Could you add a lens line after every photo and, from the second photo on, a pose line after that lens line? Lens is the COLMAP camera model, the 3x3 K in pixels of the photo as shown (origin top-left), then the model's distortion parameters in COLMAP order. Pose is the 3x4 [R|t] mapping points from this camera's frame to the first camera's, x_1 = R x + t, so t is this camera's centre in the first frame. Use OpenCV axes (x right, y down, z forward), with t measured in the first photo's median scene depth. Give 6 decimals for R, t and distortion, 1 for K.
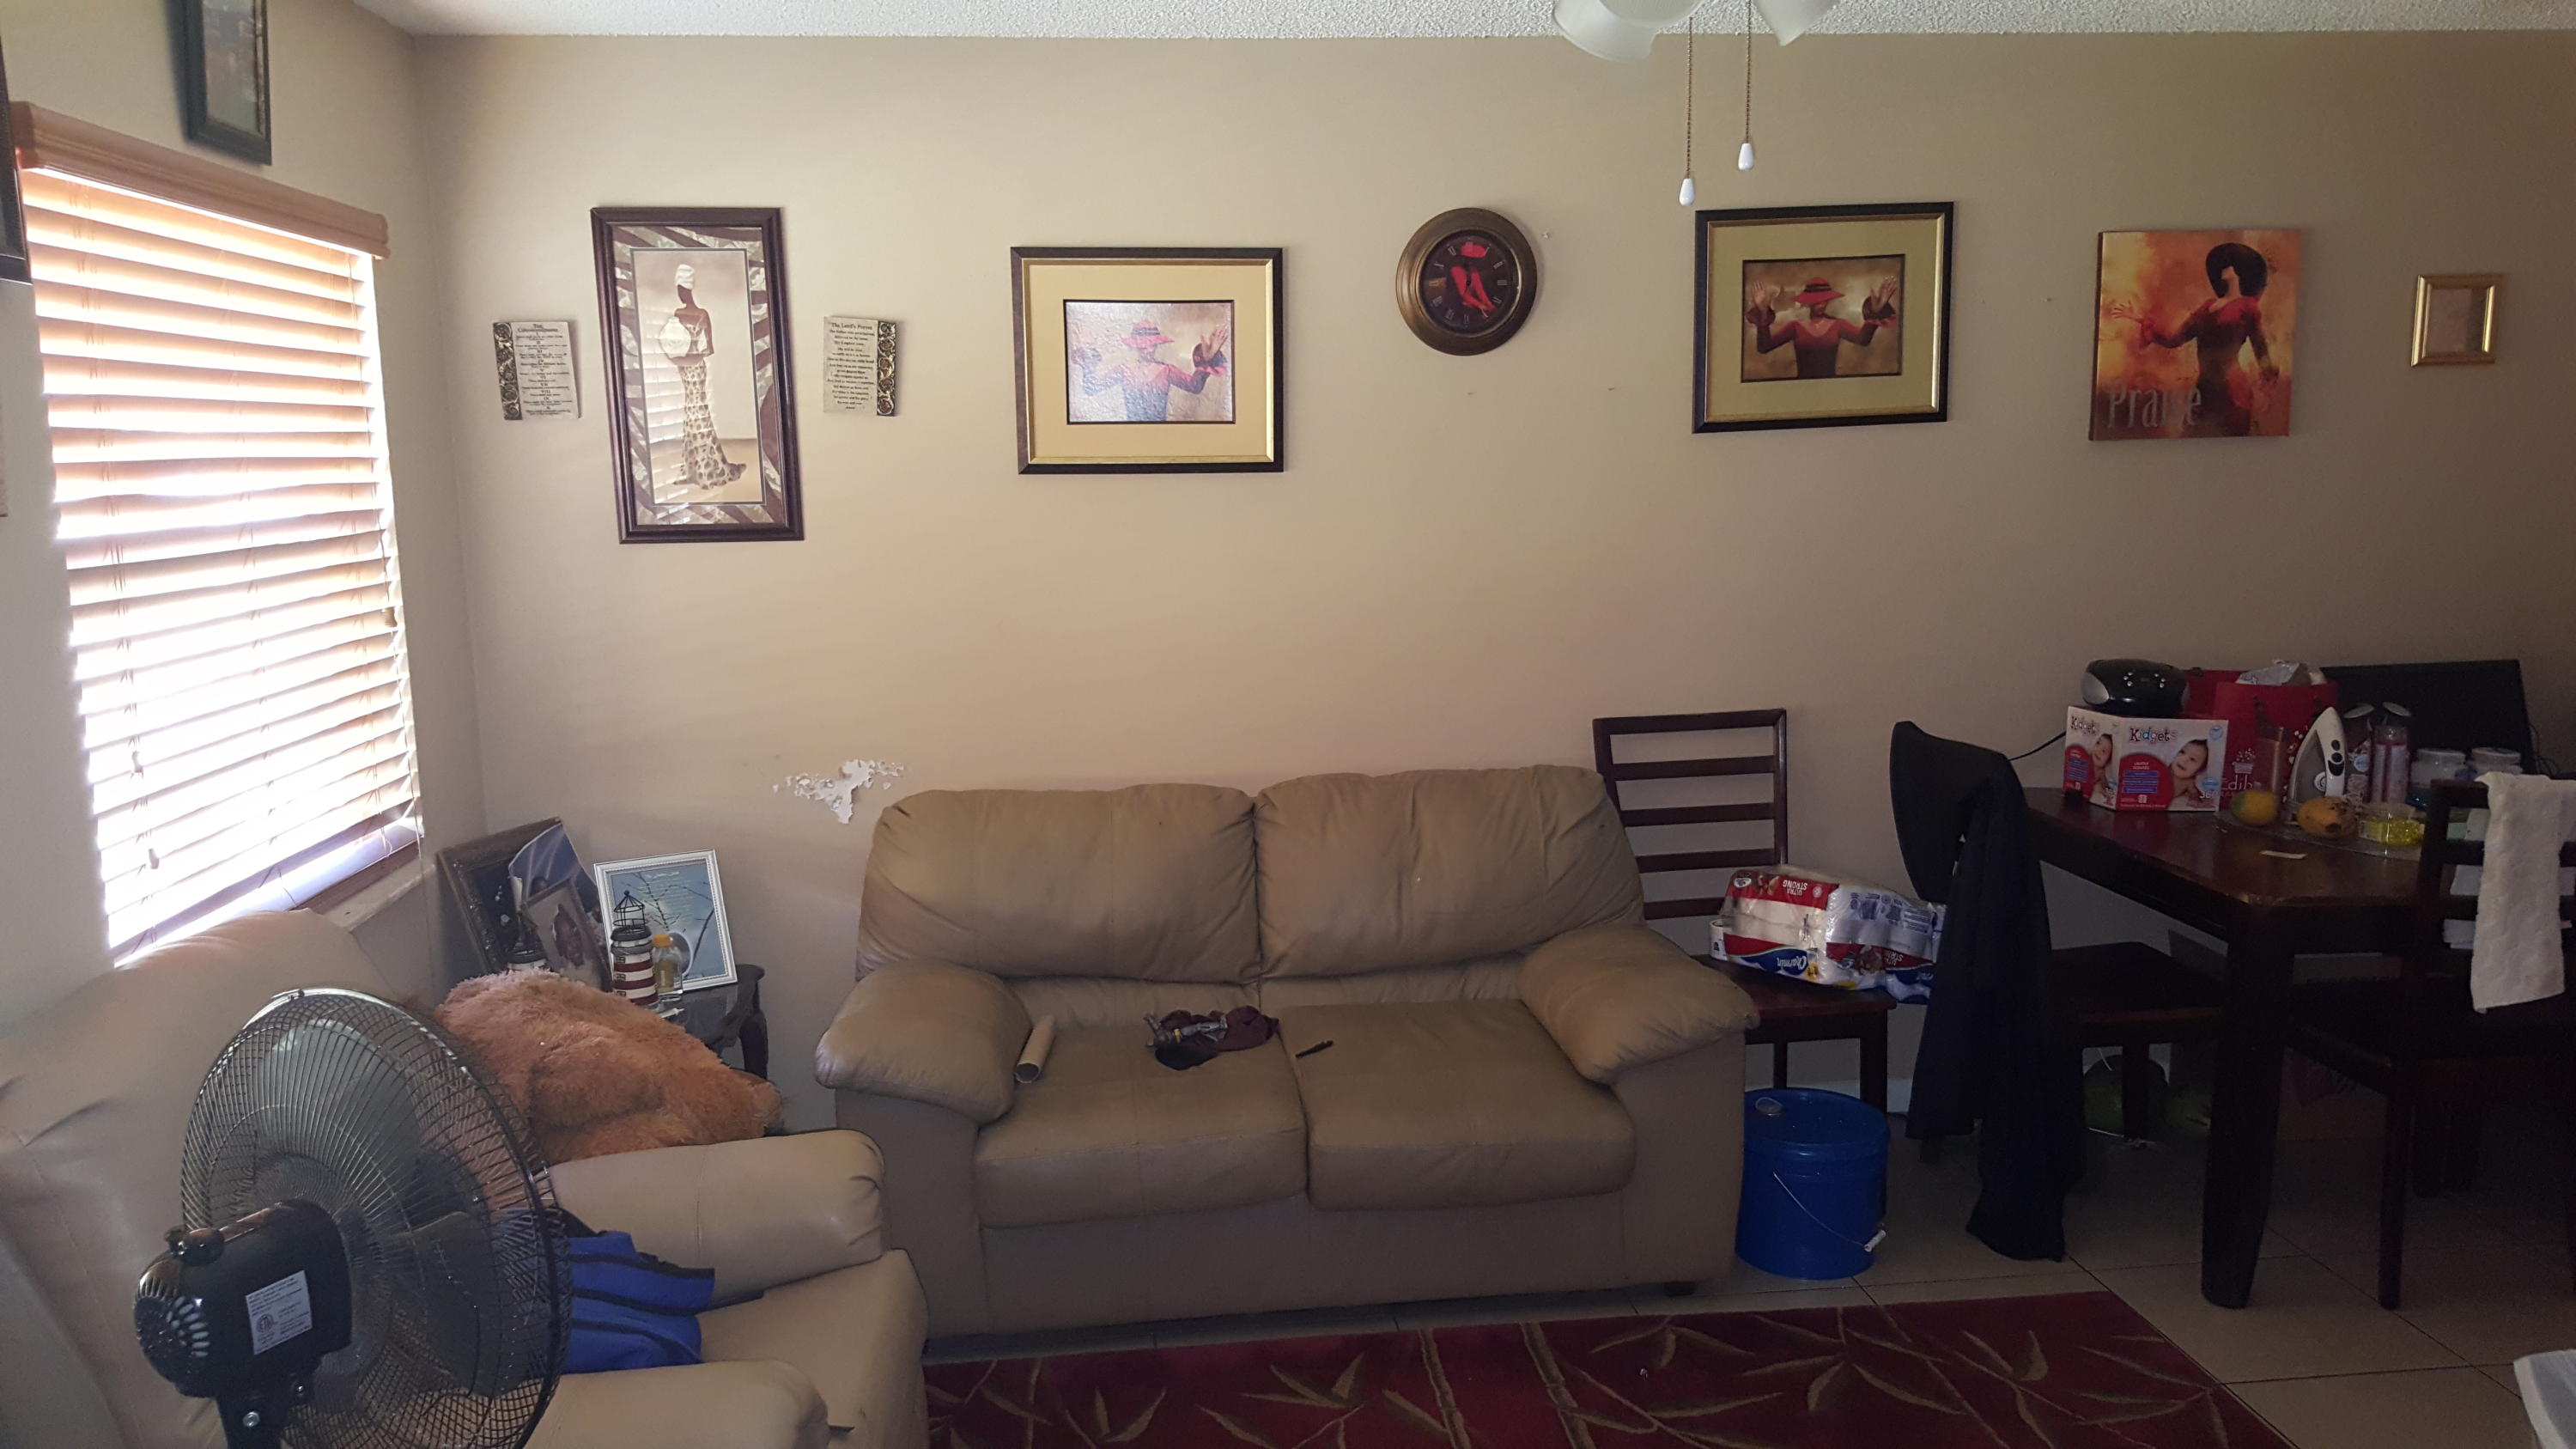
lens RADIAL K [[1968.5, 0, 1290.6], [0, 1968.5, 727.3], [0, 0, 1]] dist [0.000520, -0.000106]
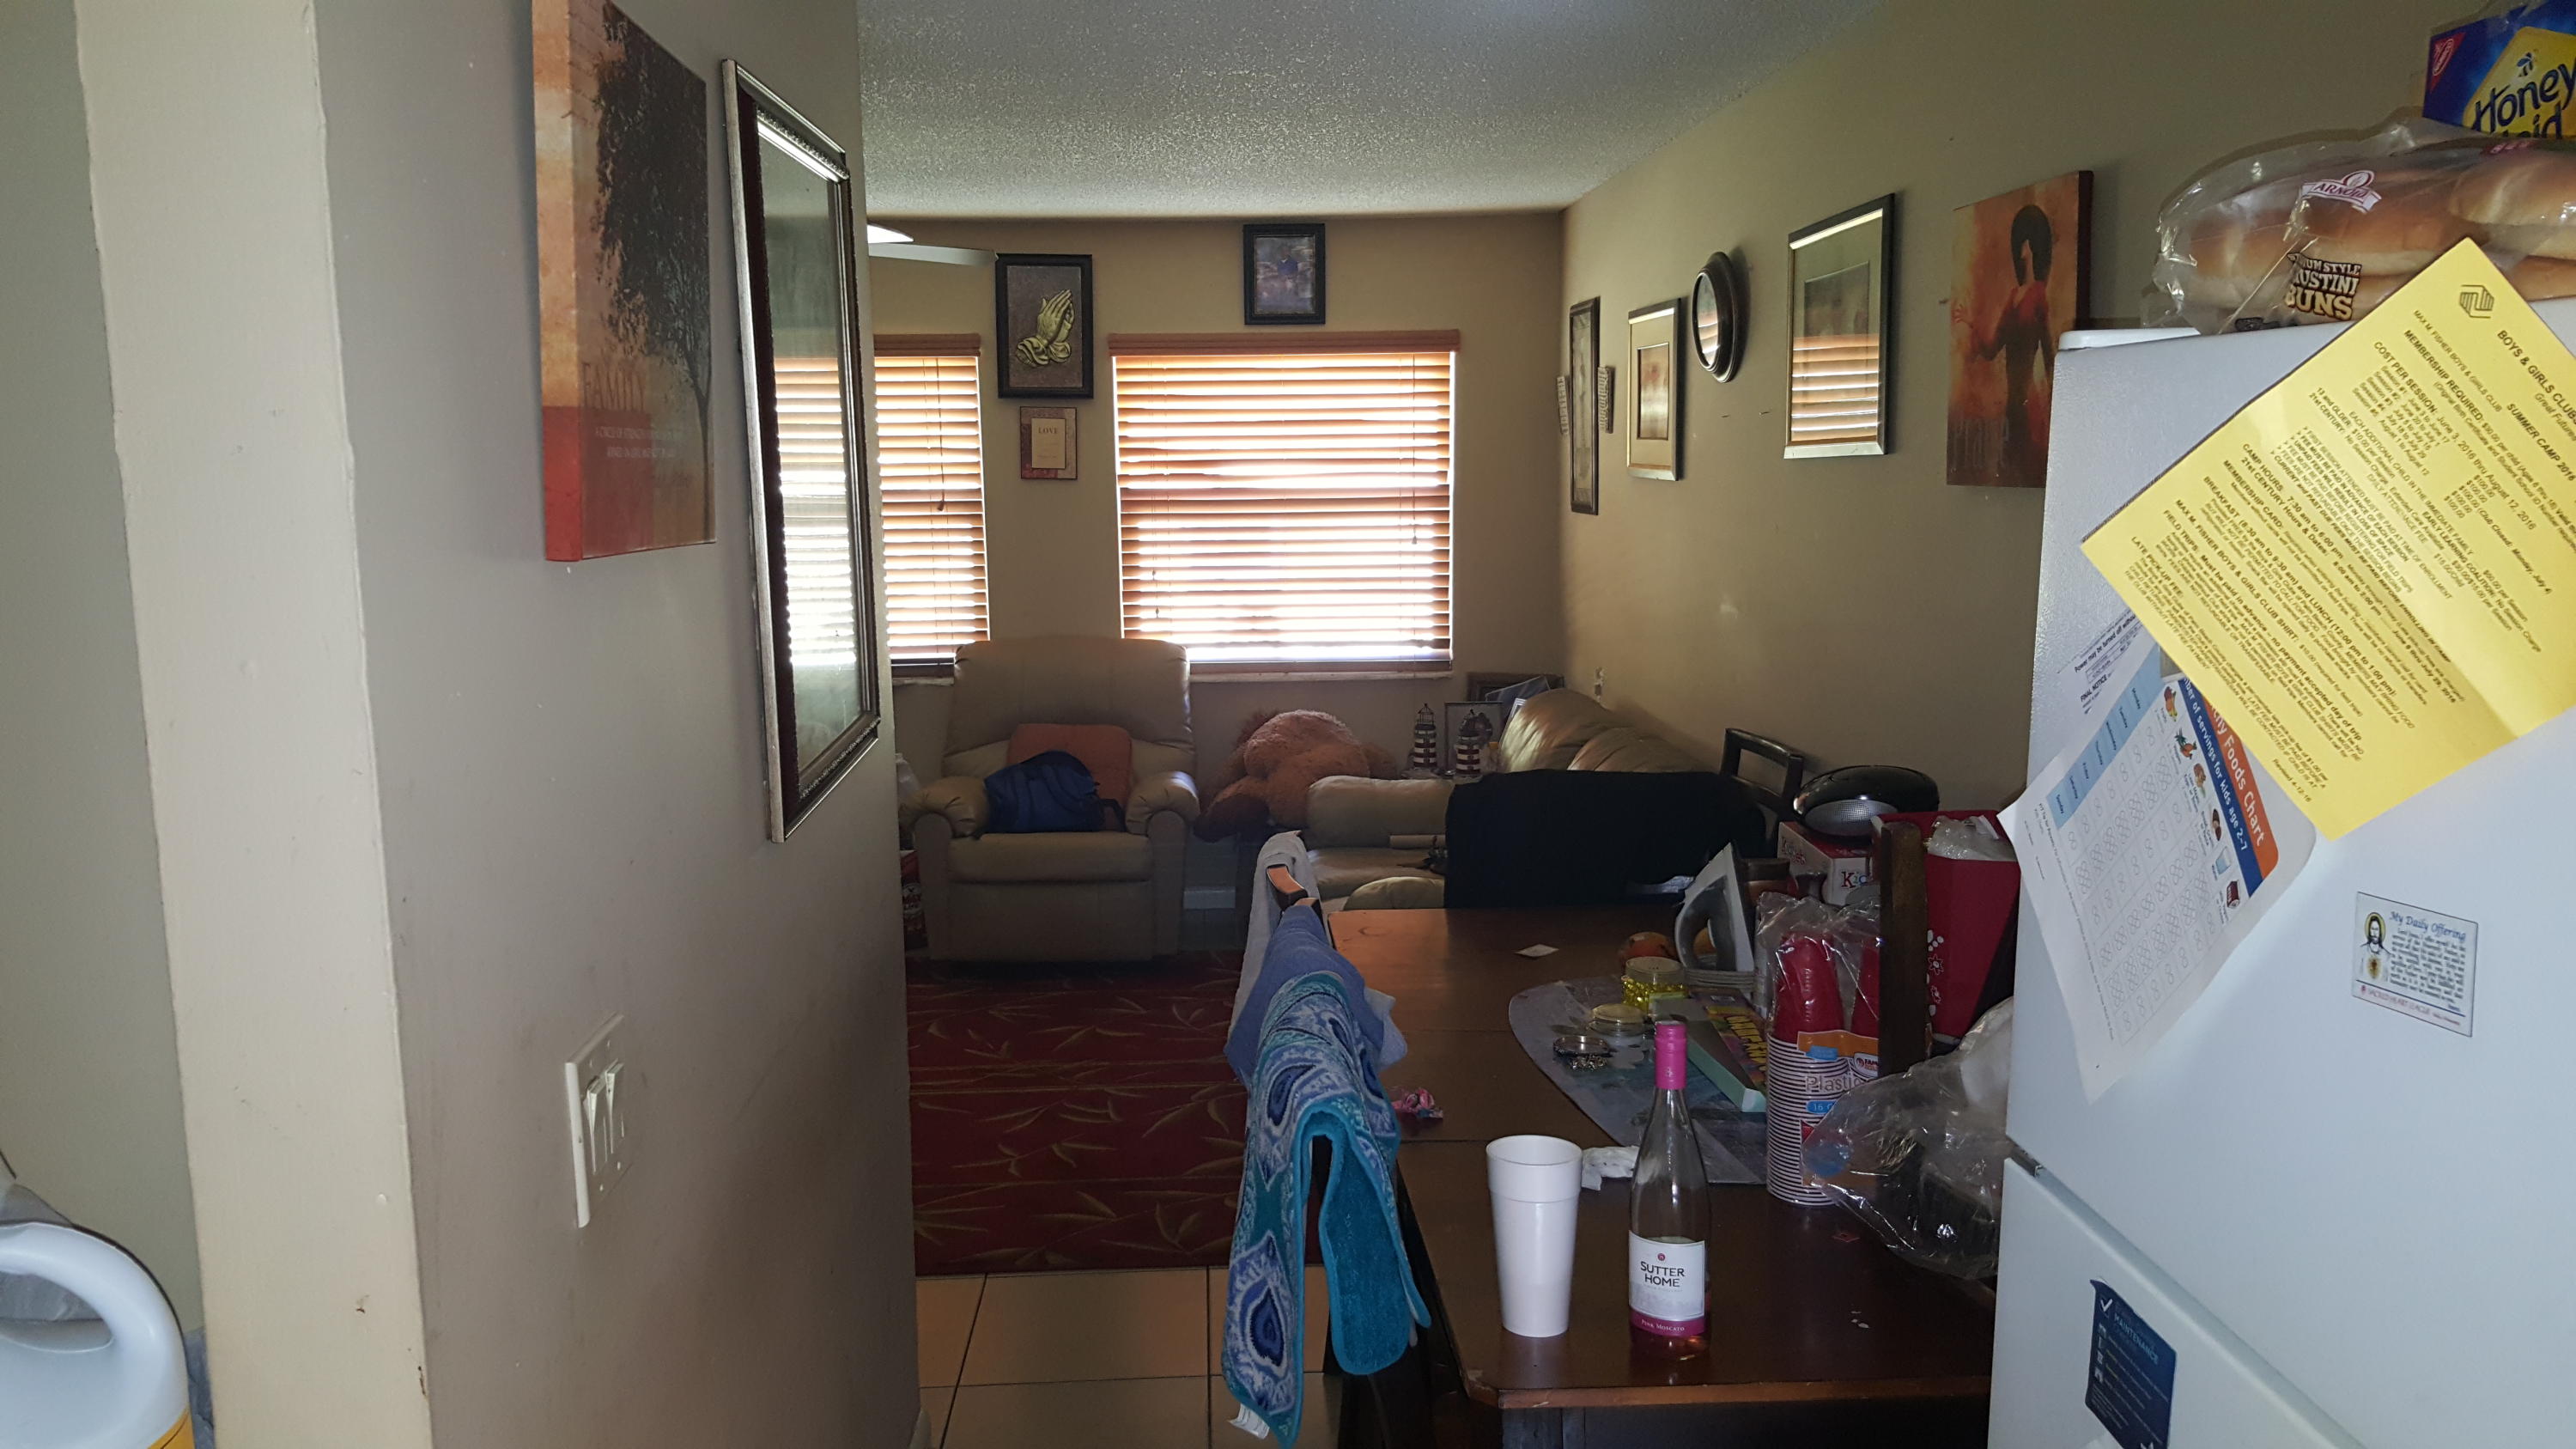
lens RADIAL K [[1968.5, 0, 1289.2], [0, 1968.5, 726.1], [0, 0, 1]] dist [0.000520, -0.000106]
pose [[-0.054551, 0.152467, -0.986802, 1.303197], [-0.146977, 0.976282, 0.158966, -0.152437], [0.987635, 0.153709, -0.030848, 0.865228]]
